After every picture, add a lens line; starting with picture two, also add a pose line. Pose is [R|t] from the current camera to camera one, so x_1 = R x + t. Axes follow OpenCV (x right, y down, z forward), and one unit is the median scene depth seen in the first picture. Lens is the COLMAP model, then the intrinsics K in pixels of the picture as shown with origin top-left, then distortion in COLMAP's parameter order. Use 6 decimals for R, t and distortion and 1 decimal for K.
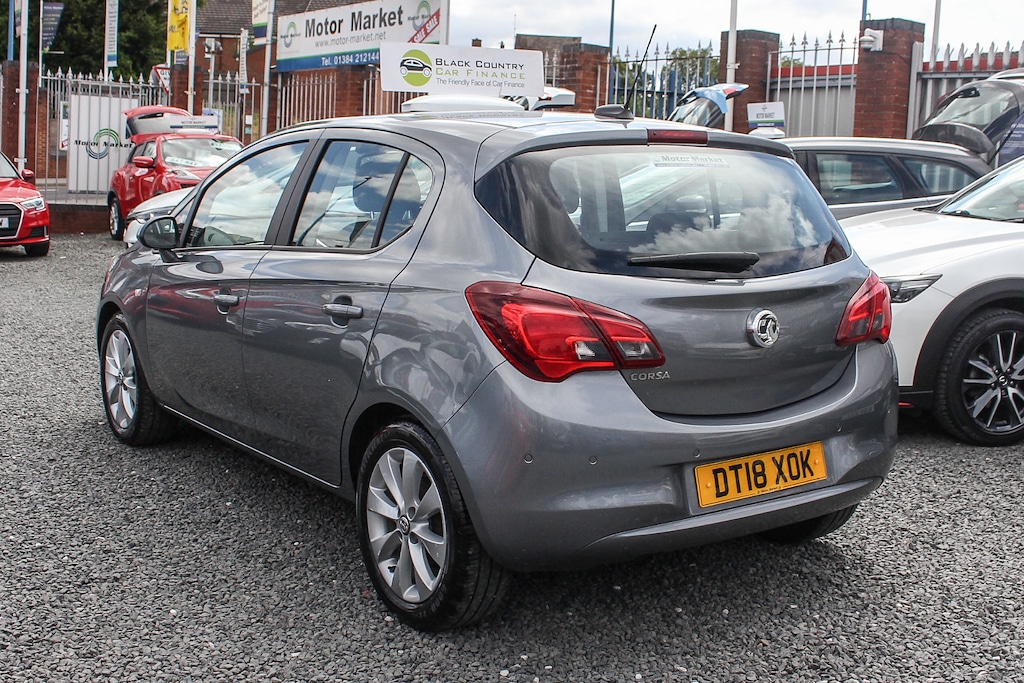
lens RADIAL K [[1318.6, 0, 599.8], [0, 1318.6, 340.7], [0, 0, 1]] dist [-0.172120, 0.121950]
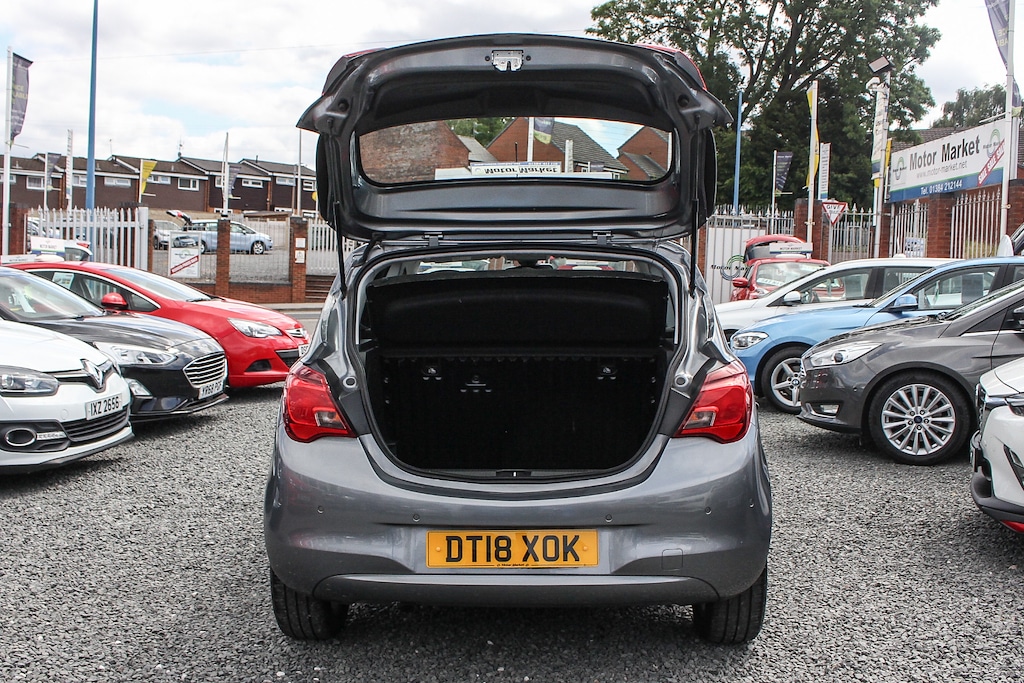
lens RADIAL K [[1167.1, 0, 512.0], [0, 1167.1, 341.5], [0, 0, 1]] dist [-0.125681, 0.085438]
pose [[0.754541, 0.015885, -0.656061, 0.582192], [-0.075705, 0.995140, -0.062974, -0.005975], [0.651872, 0.097184, 0.752076, 0.212716]]
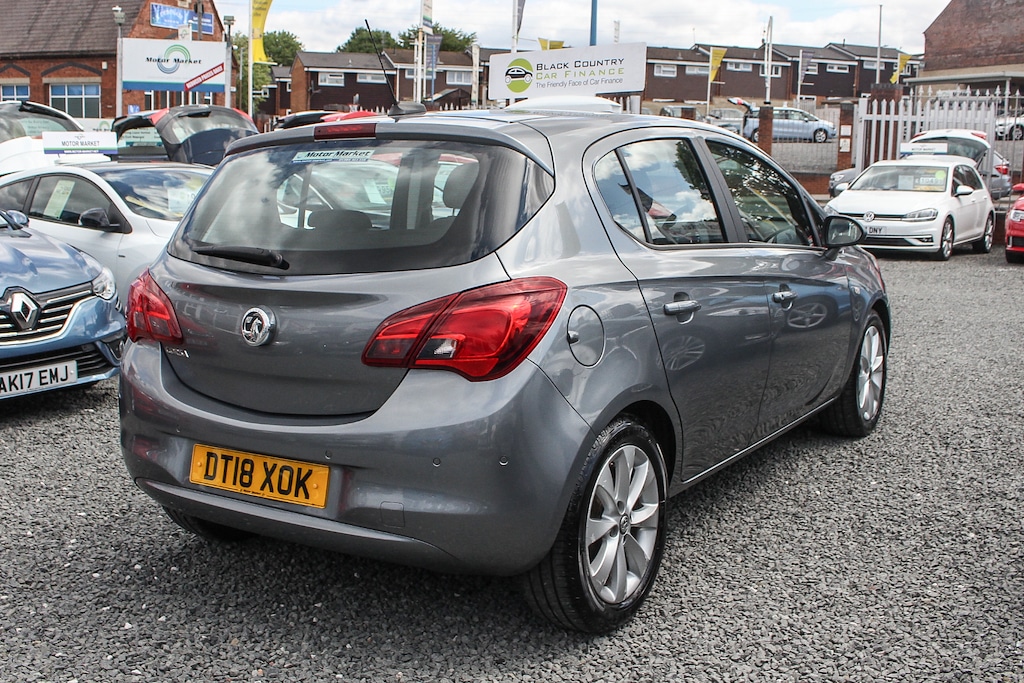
lens RADIAL K [[1167.1, 0, 512.0], [0, 1167.1, 341.5], [0, 0, 1]] dist [-0.125681, 0.085438]
pose [[0.303936, 0.120525, -0.945038, 0.769711], [-0.121347, 0.988783, 0.087077, -0.074228], [0.944933, 0.088212, 0.315153, 0.704763]]
